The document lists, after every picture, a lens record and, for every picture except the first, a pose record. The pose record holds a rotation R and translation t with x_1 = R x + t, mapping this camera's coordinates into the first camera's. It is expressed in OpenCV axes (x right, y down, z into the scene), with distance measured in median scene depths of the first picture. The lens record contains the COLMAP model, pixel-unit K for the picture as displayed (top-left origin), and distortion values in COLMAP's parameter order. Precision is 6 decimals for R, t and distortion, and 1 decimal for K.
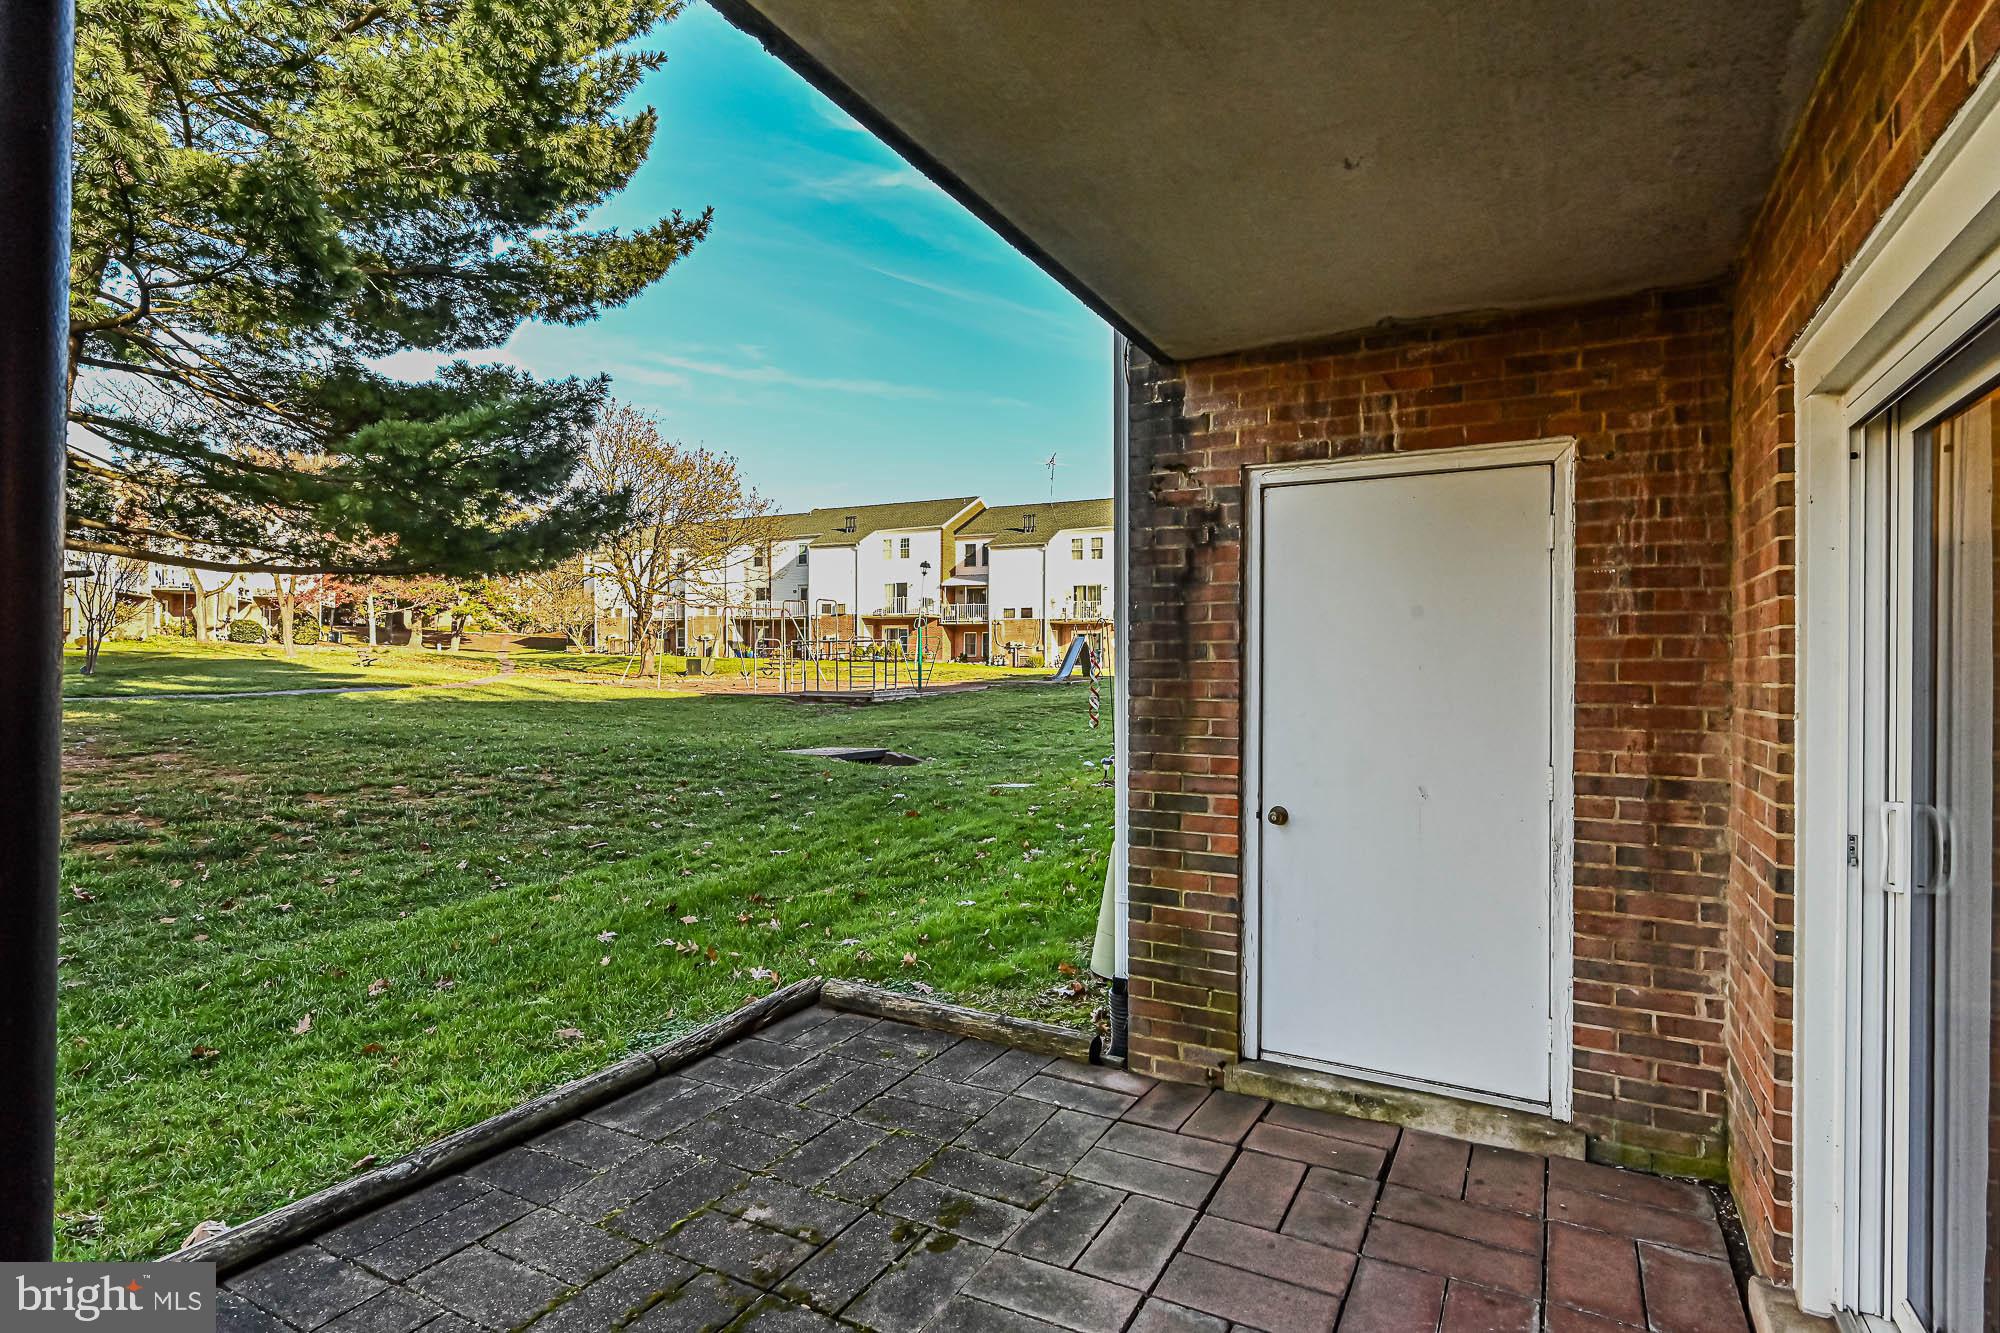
lens RADIAL K [[1010.5, 0, 998.1], [0, 1010.5, 661.0], [0, 0, 1]] dist [0.000341, -0.000029]
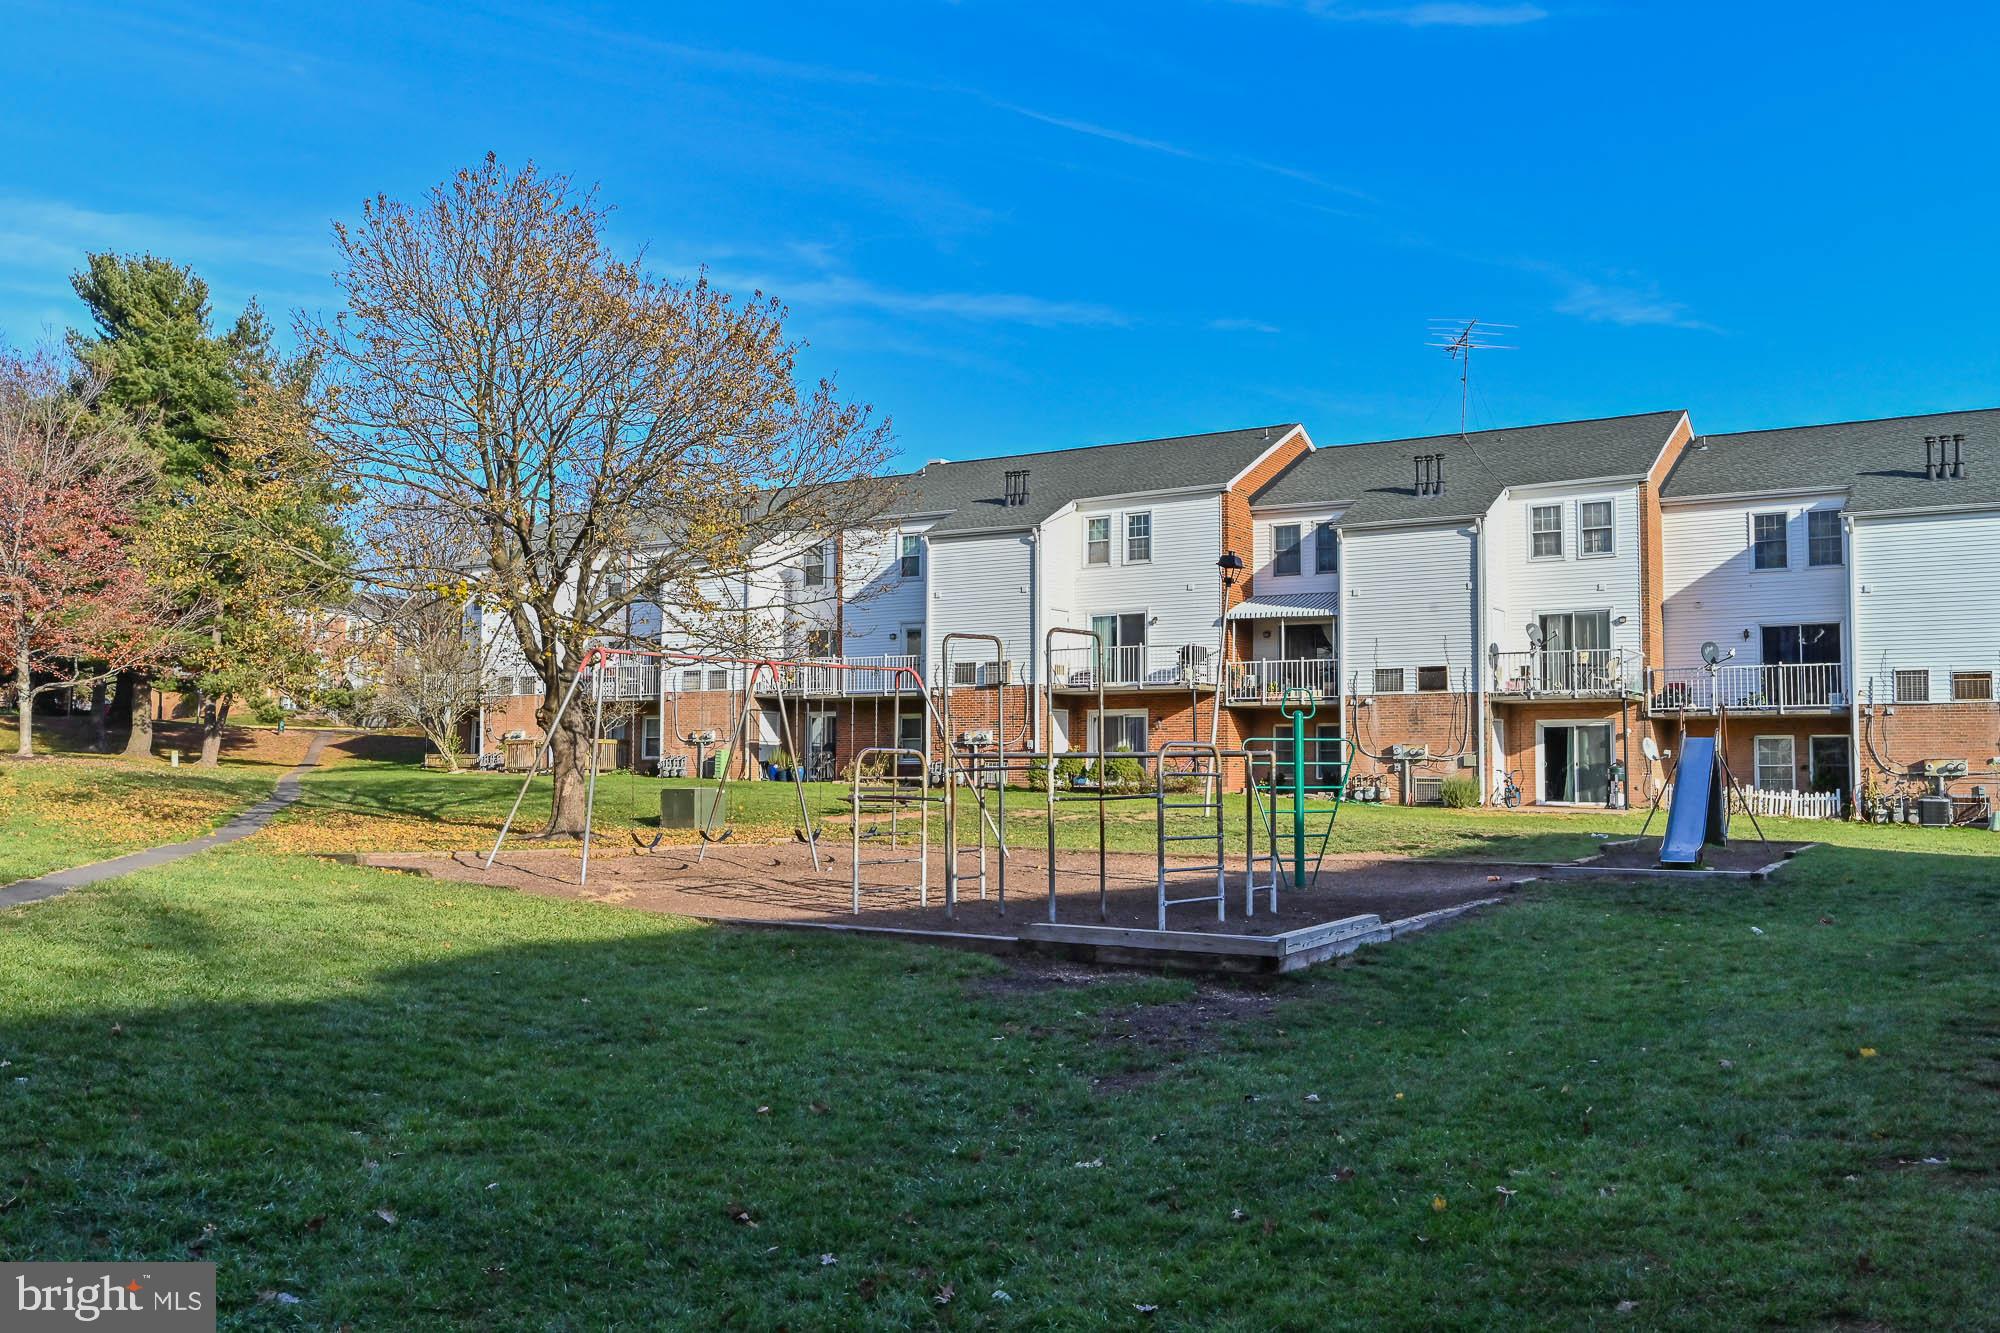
lens RADIAL K [[1730.0, 0, 1000.9], [0, 1730.0, 669.4], [0, 0, 1]] dist [0.005982, 0.001429]
pose [[0.994206, -0.006468, -0.107294, -0.071560], [0.000142, 0.998266, -0.058860, -0.007895], [0.107489, 0.058504, 0.992483, 0.236628]]
